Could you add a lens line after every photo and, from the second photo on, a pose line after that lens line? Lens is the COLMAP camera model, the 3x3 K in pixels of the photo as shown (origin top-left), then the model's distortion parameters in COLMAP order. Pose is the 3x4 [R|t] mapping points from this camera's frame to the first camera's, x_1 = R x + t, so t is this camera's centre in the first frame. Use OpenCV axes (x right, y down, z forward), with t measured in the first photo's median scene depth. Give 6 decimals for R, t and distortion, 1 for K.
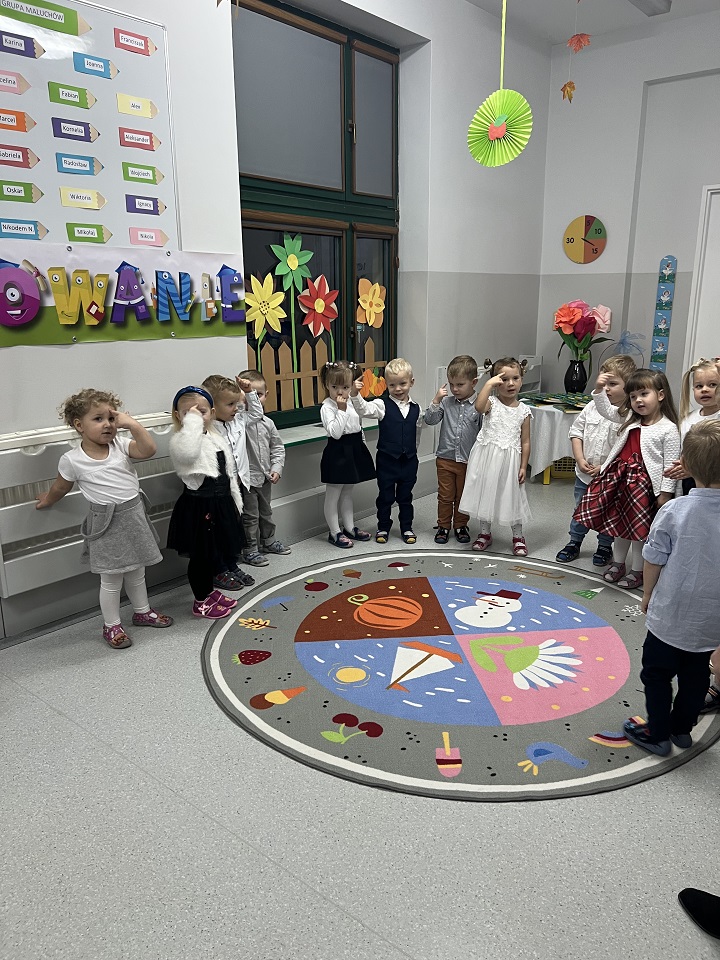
lens RADIAL K [[720.5, 0, 360.2], [0, 720.5, 485.1], [0, 0, 1]] dist [0.041337, -0.050983]
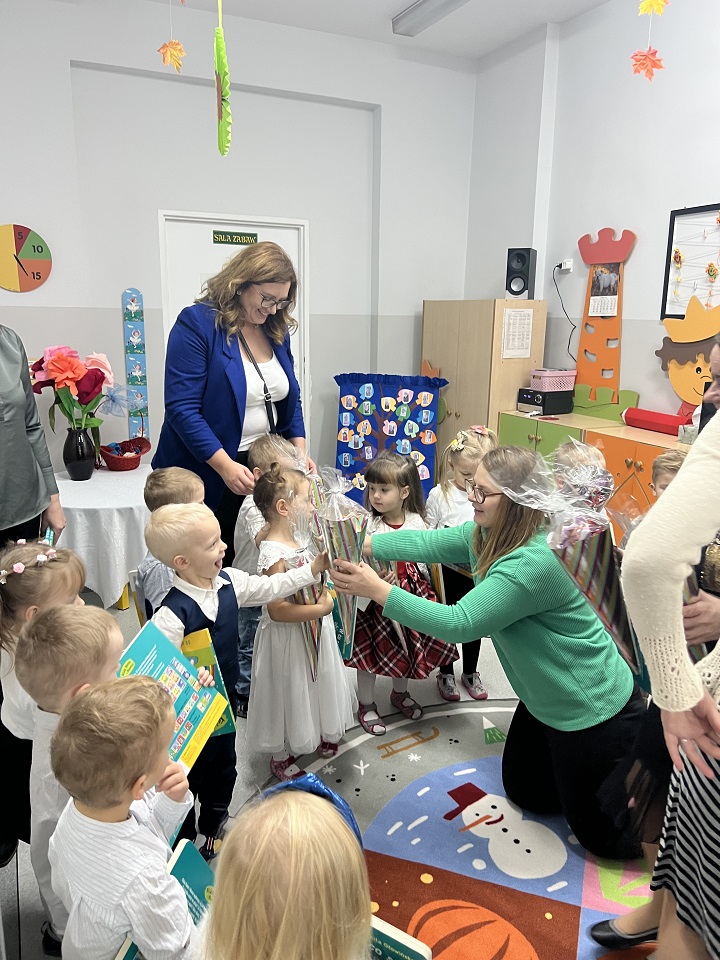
lens RADIAL K [[720.5, 0, 360.2], [0, 720.5, 485.1], [0, 0, 1]] dist [0.041337, -0.050983]
pose [[0.423325, -0.201901, 0.883194, -0.391723], [0.213726, 0.969593, 0.119211, -0.241436], [-0.880407, 0.138297, 0.453604, 0.728944]]
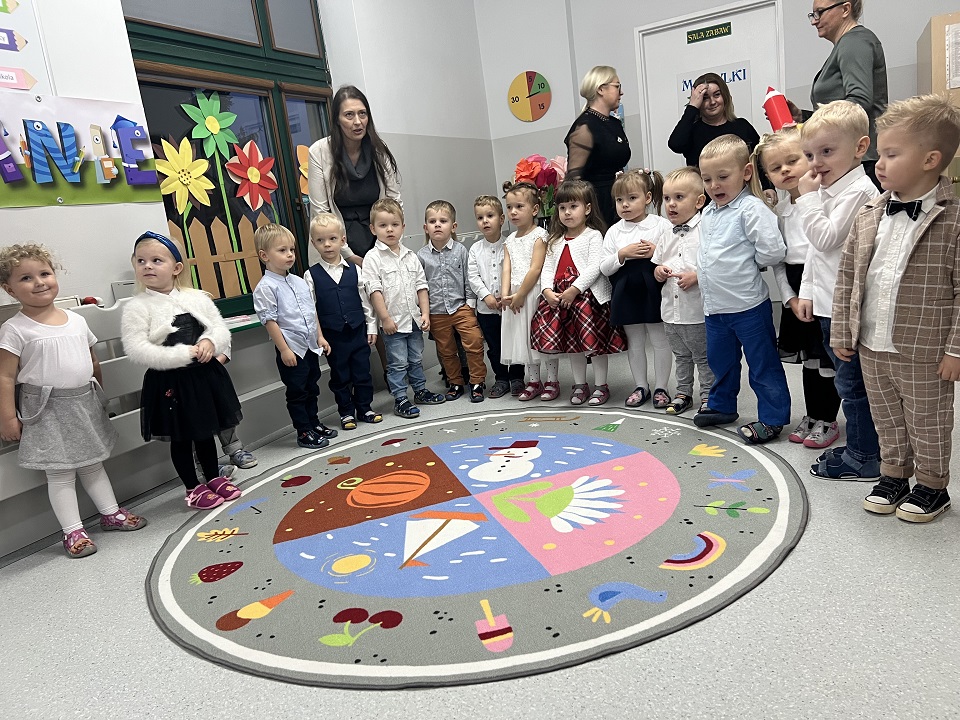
lens RADIAL K [[722.4, 0, 480.4], [0, 722.4, 364.0], [0, 0, 1]] dist [0.050986, -0.062367]
pose [[0.968371, -0.160302, 0.191208, 0.005118], [0.172930, 0.983603, -0.051183, 0.091263], [-0.179868, 0.082629, 0.980214, 0.154835]]
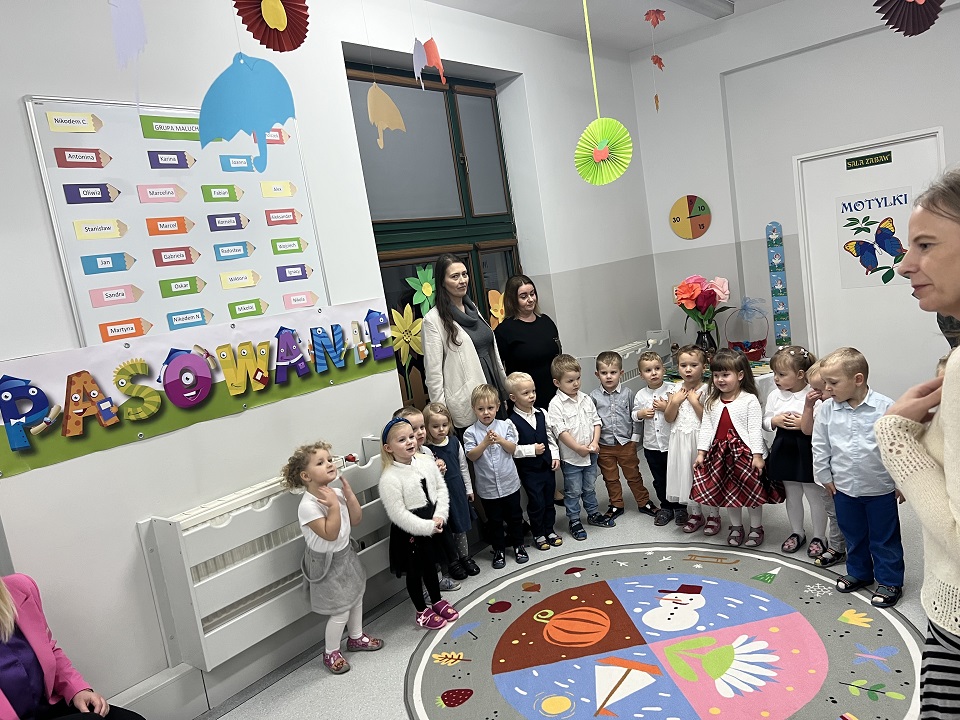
lens RADIAL K [[720.7, 0, 482.0], [0, 720.7, 365.6], [0, 0, 1]] dist [0.033902, -0.032720]
pose [[0.989481, -0.144642, -0.002579, -0.034782], [0.143307, 0.982472, -0.119214, -0.077159], [0.019777, 0.117590, 0.992865, -0.052531]]
